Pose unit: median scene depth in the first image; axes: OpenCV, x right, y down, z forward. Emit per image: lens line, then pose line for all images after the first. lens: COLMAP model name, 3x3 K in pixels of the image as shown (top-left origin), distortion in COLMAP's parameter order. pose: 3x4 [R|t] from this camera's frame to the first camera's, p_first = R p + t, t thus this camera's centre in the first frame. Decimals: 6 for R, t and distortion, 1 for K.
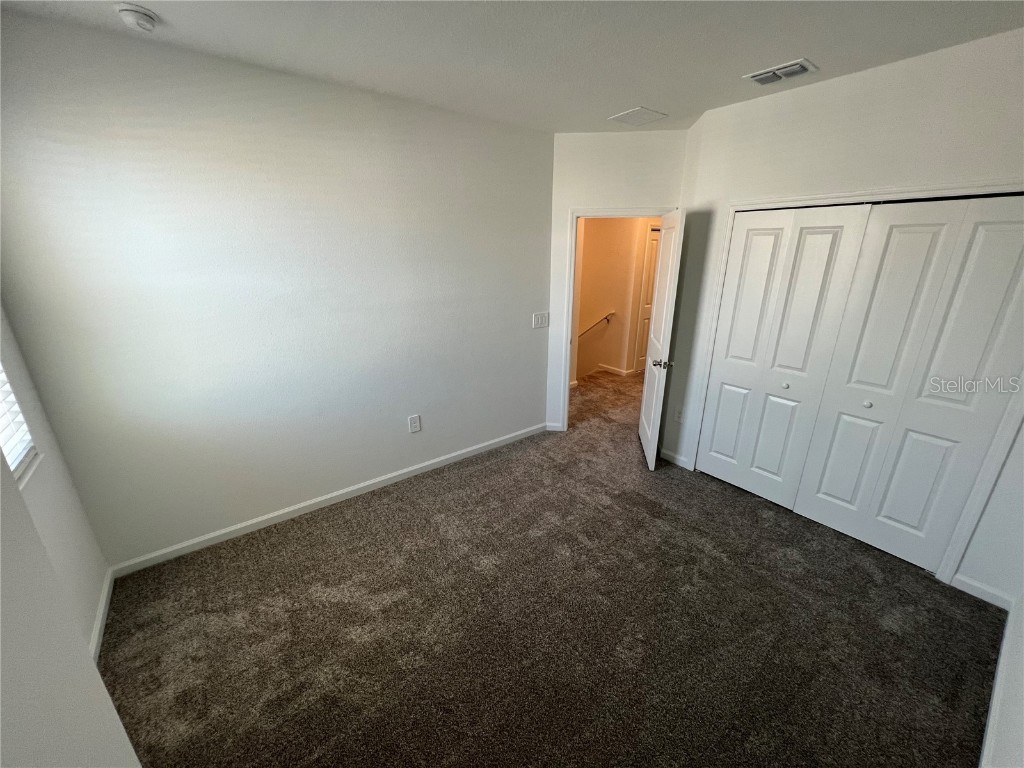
lens RADIAL K [[408.8, 0, 512.0], [0, 408.8, 384.0], [0, 0, 1]] dist [-0.001917, 0.000724]
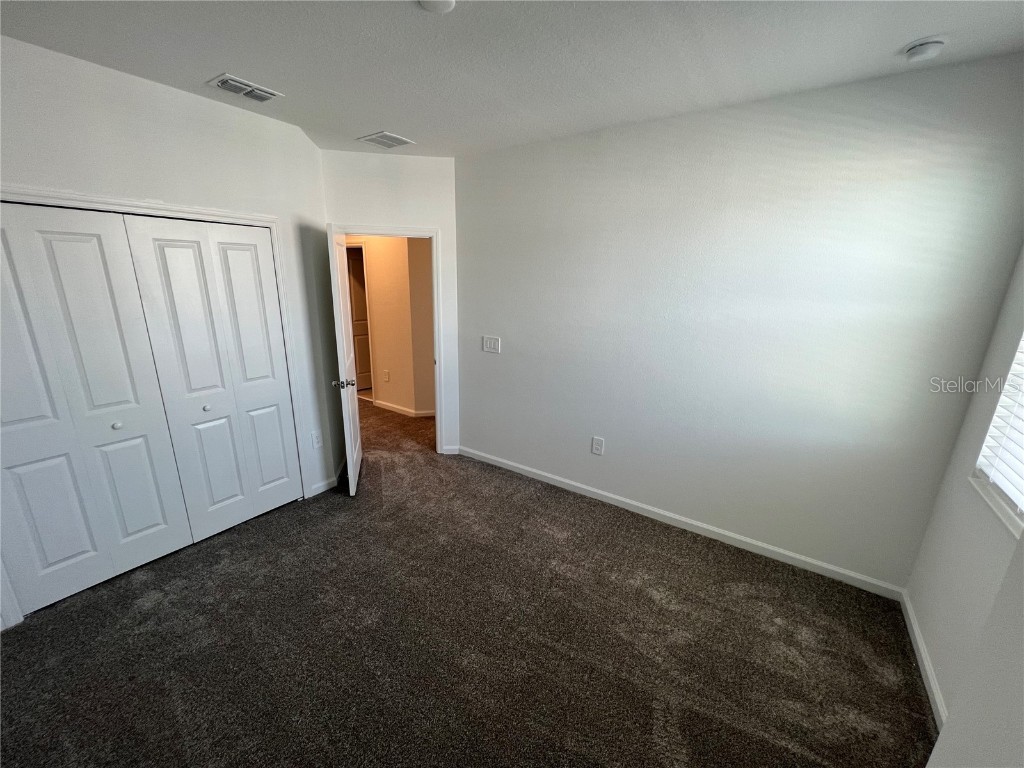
lens RADIAL K [[408.8, 0, 512.0], [0, 408.8, 384.0], [0, 0, 1]] dist [-0.001917, 0.000724]
pose [[-0.272780, -0.259700, 0.926362, -0.380737], [0.284127, 0.898184, 0.335466, -0.161388], [-0.919164, 0.354713, -0.171219, 0.502295]]
